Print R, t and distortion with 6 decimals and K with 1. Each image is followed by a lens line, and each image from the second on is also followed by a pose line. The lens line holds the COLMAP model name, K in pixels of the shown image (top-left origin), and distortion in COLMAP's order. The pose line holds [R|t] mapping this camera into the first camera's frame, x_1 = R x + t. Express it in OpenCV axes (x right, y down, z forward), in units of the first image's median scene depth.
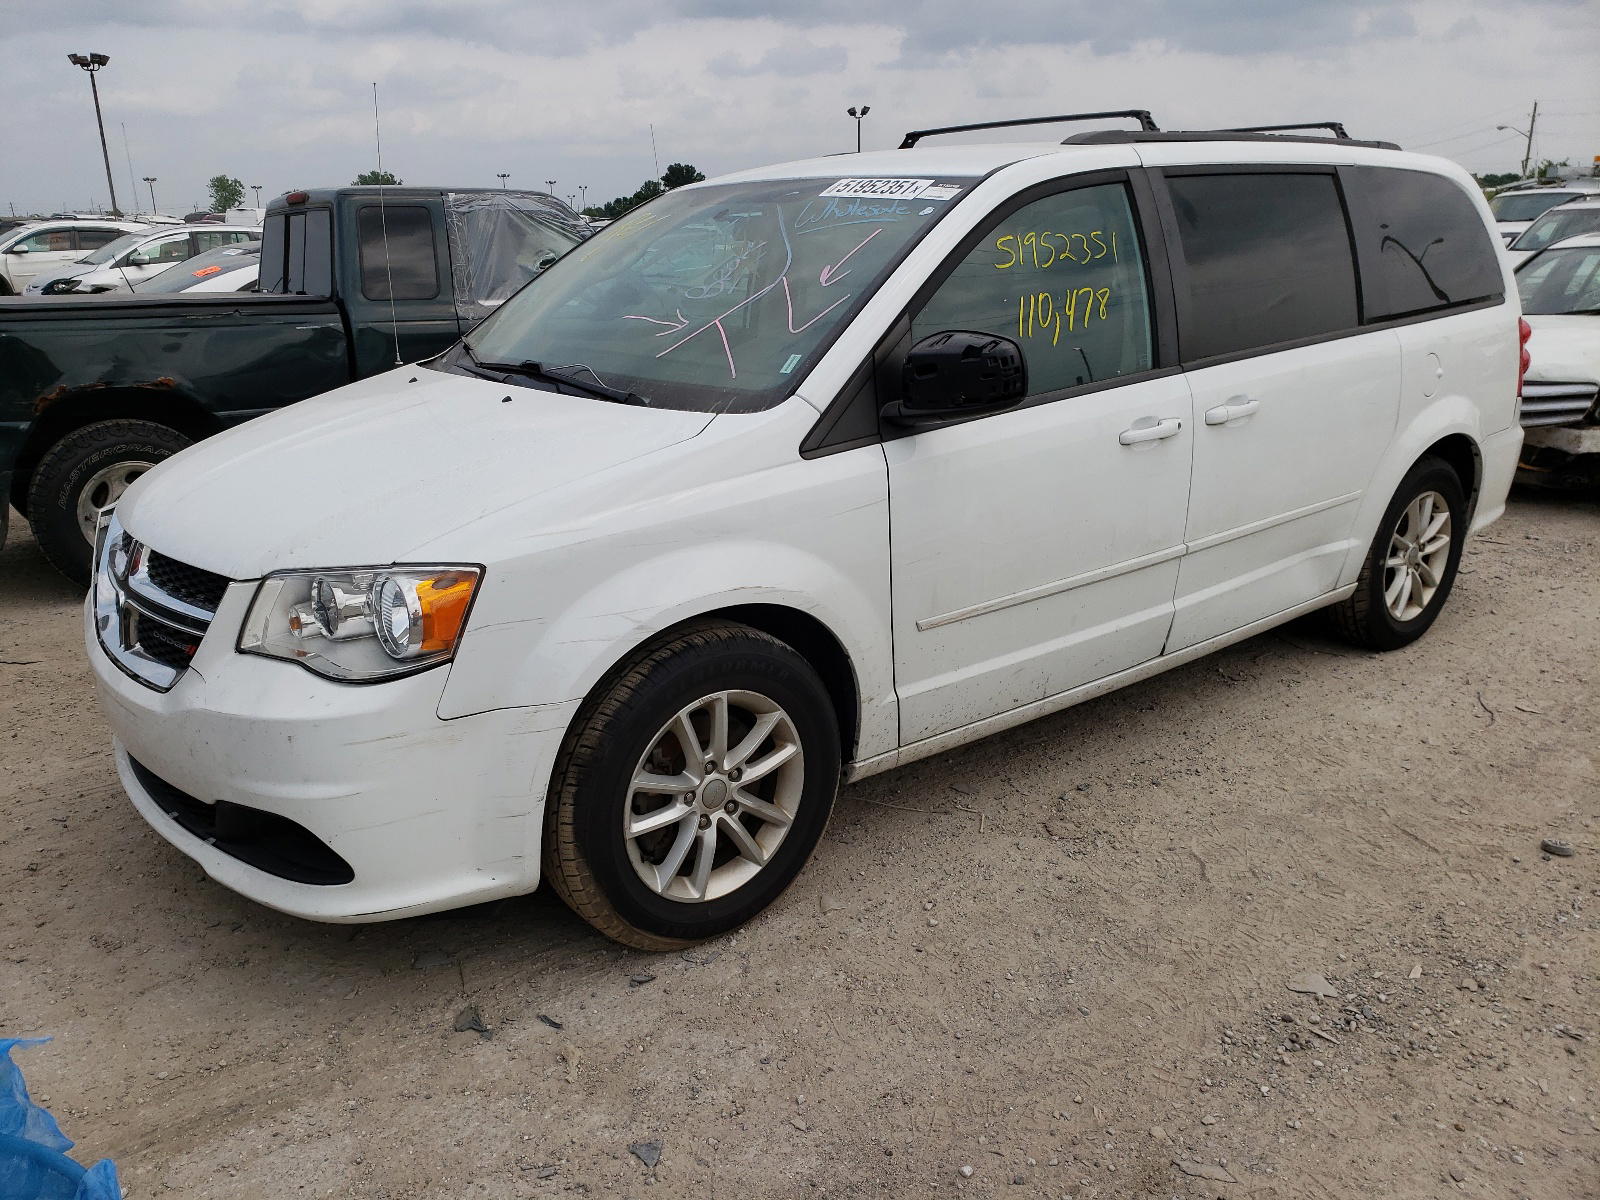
lens RADIAL K [[1237.0, 0, 800.5], [0, 1237.0, 670.7], [0, 0, 1]] dist [0.066014, -0.069002]
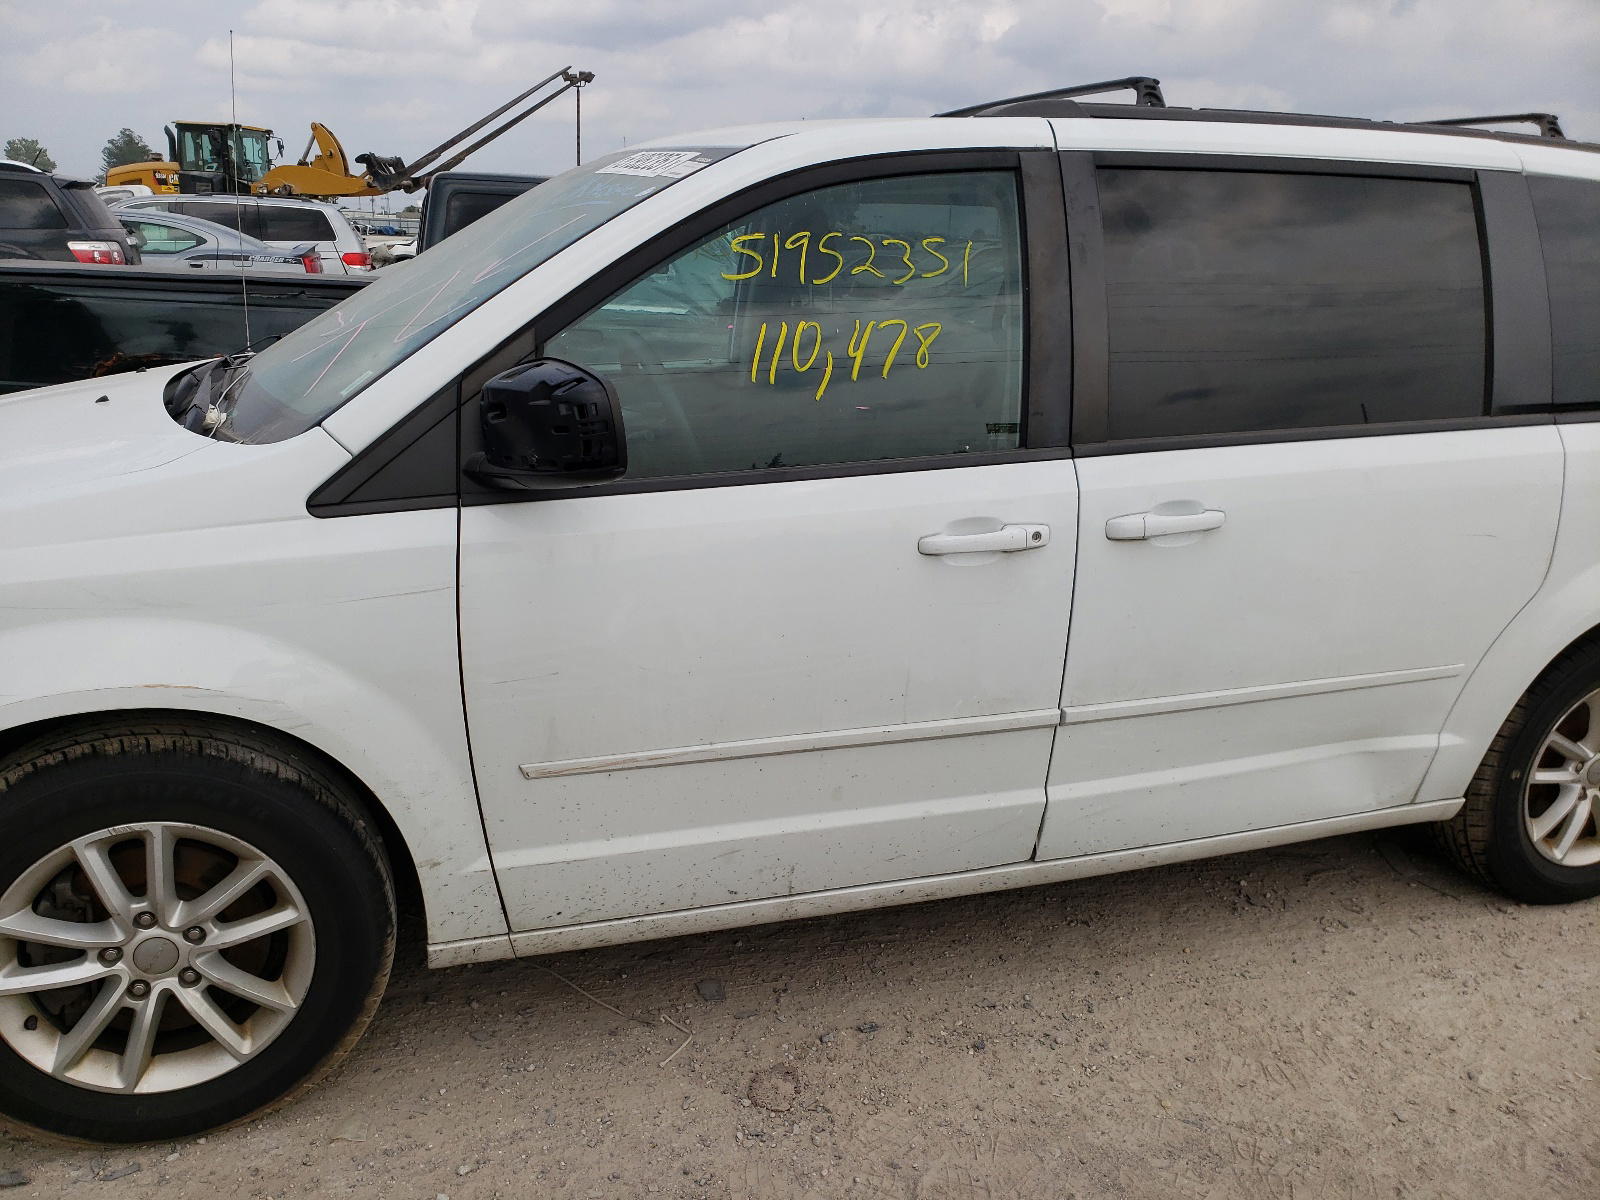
lens RADIAL K [[1237.0, 0, 800.5], [0, 1237.0, 670.7], [0, 0, 1]] dist [0.066014, -0.069002]
pose [[0.938038, 0.158034, -0.308400, 0.403369], [-0.163775, 0.986470, 0.007357, -0.110386], [0.305390, 0.043607, 0.951228, 0.336207]]
